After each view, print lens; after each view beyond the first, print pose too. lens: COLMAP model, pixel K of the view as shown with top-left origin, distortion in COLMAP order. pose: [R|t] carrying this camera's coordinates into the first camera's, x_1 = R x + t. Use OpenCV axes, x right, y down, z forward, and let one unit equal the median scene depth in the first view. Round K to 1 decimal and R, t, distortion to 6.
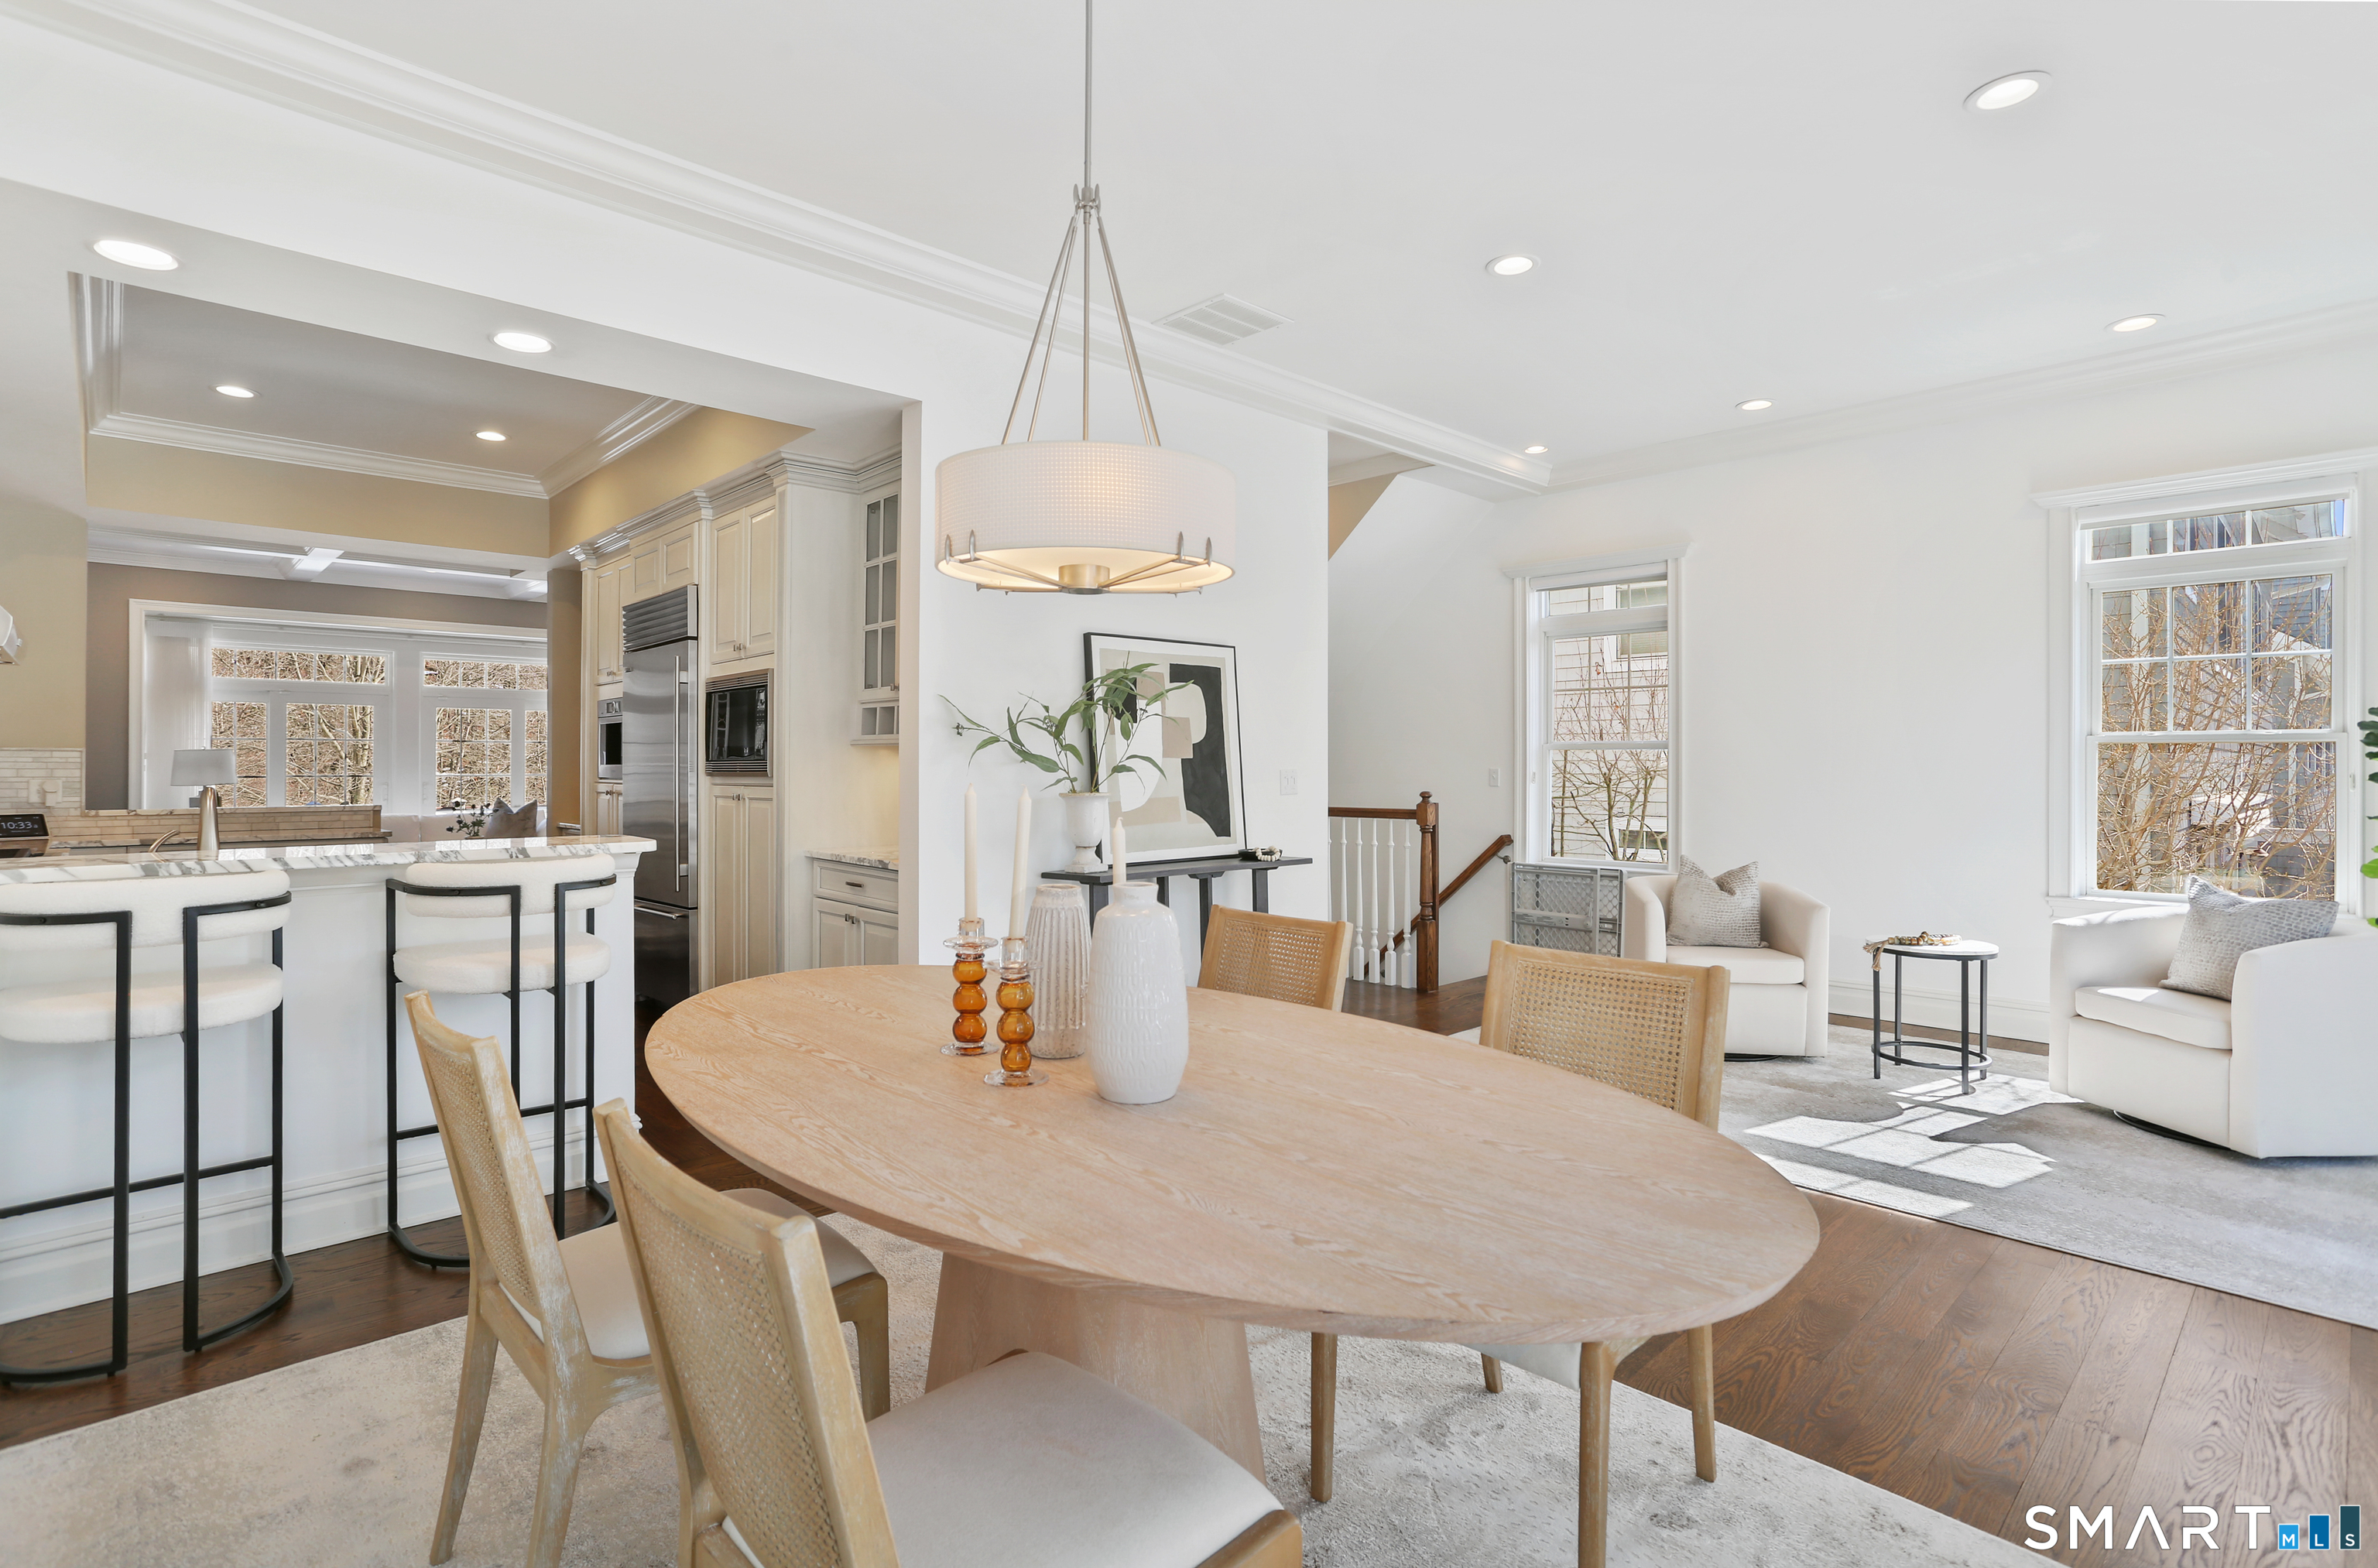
lens RADIAL K [[1150.3, 0, 1181.1], [0, 1150.3, 775.1], [0, 0, 1]] dist [-0.024607, 0.002001]
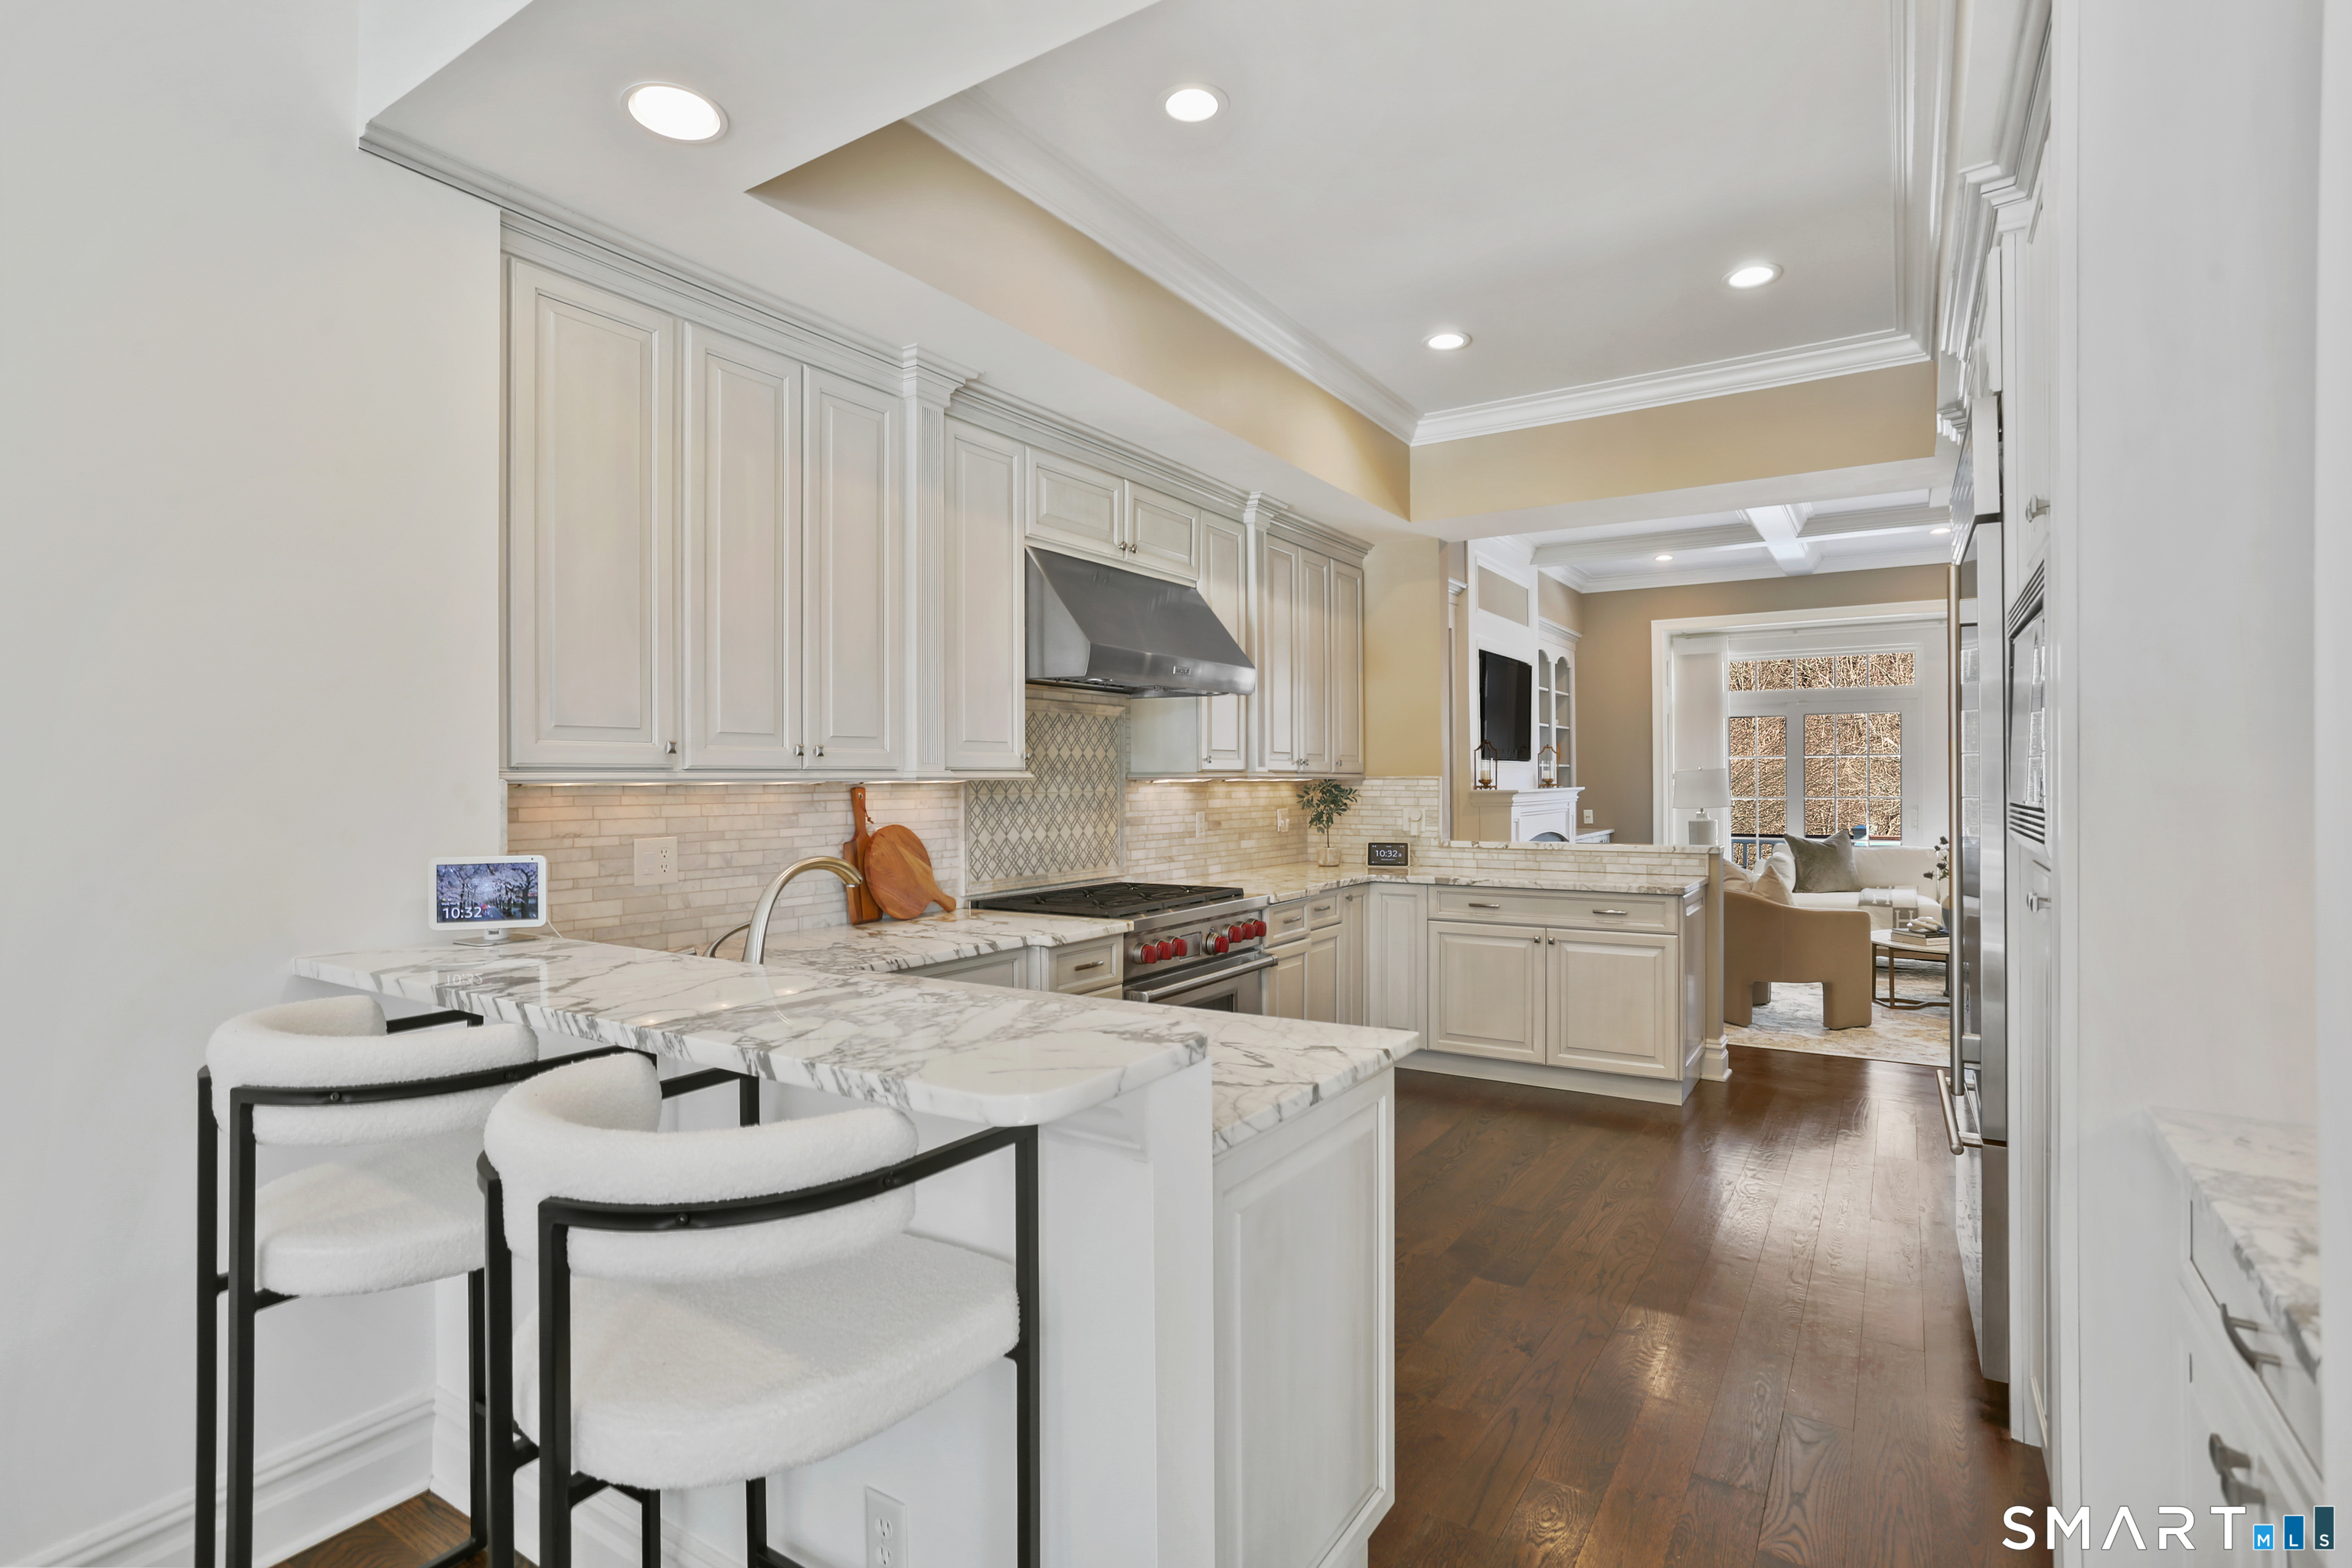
lens RADIAL K [[1137.9, 0, 1187.6], [0, 1137.9, 781.4], [0, 0, 1]] dist [-0.024607, 0.002001]
pose [[0.234146, -0.002652, -0.972198, -0.078903], [0.000756, 0.999996, -0.002546, -0.017786], [0.972201, -0.000138, 0.234147, 0.578862]]
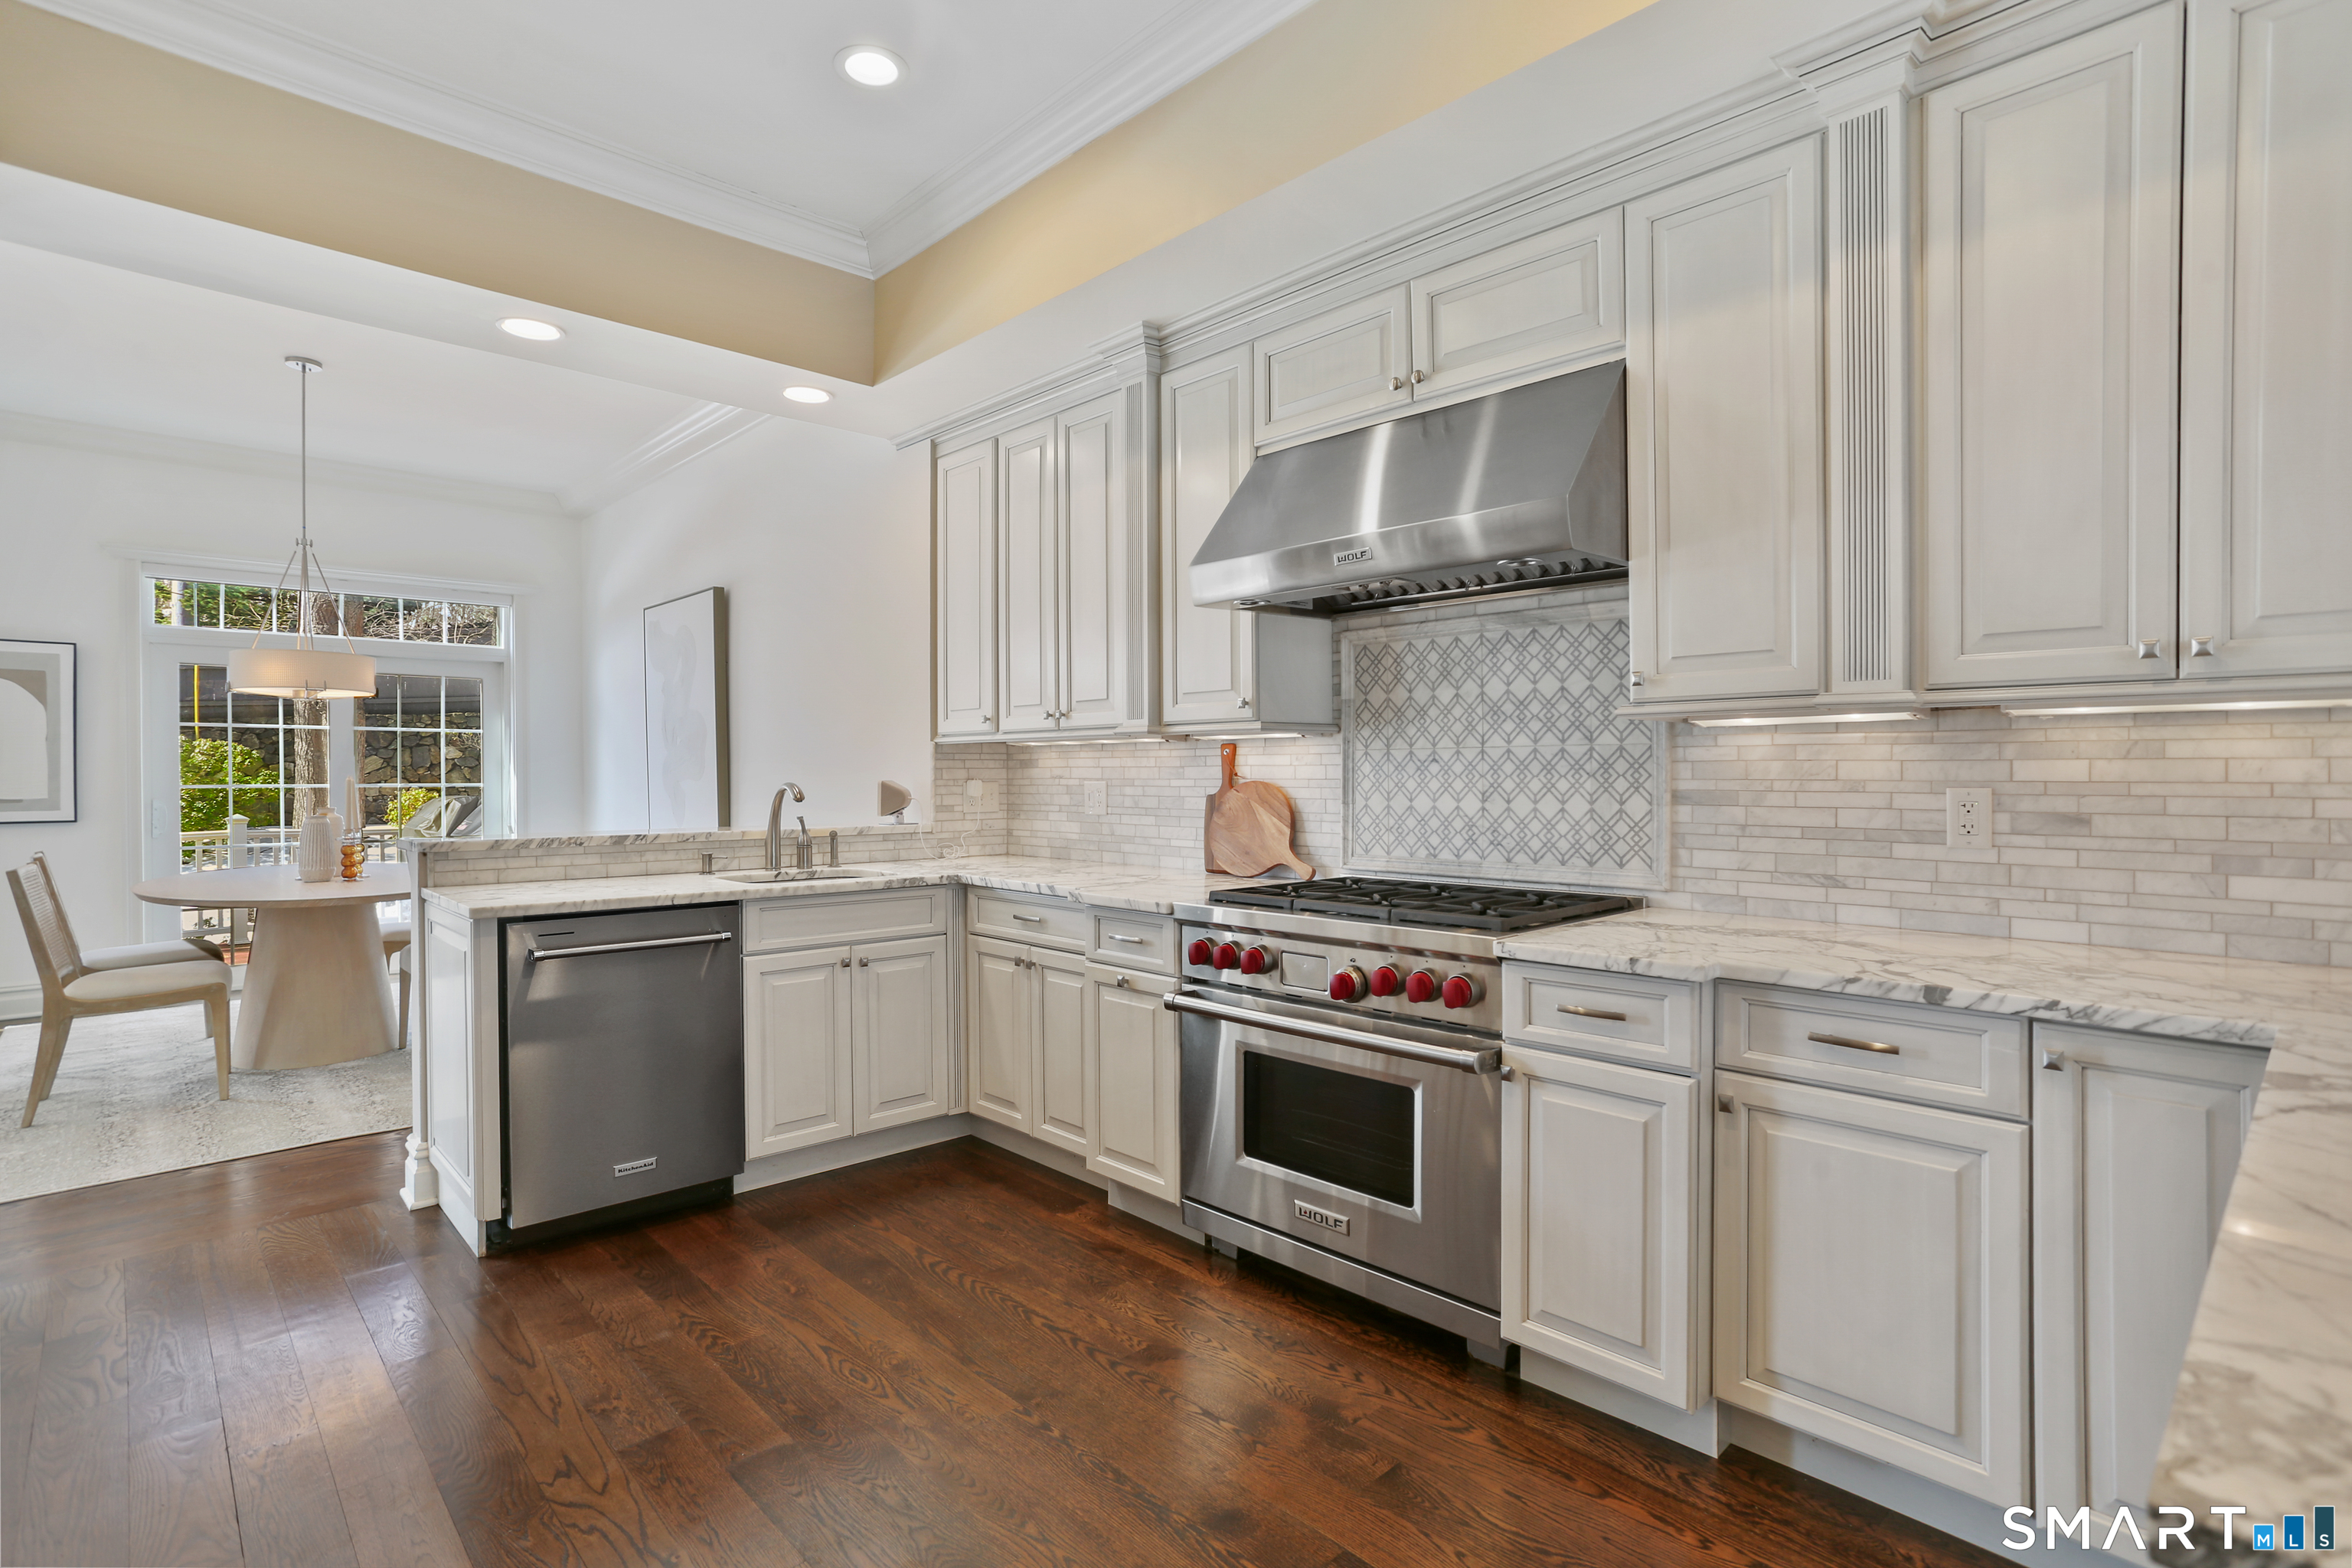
lens RADIAL K [[1137.9, 0, 1181.9], [0, 1137.9, 776.0], [0, 0, 1]] dist [-0.024607, 0.002001]
pose [[-0.999955, 0.003757, -0.008707, -0.691699], [0.003648, 0.999916, 0.012414, -0.005813], [0.008753, 0.012381, -0.999885, 1.199486]]
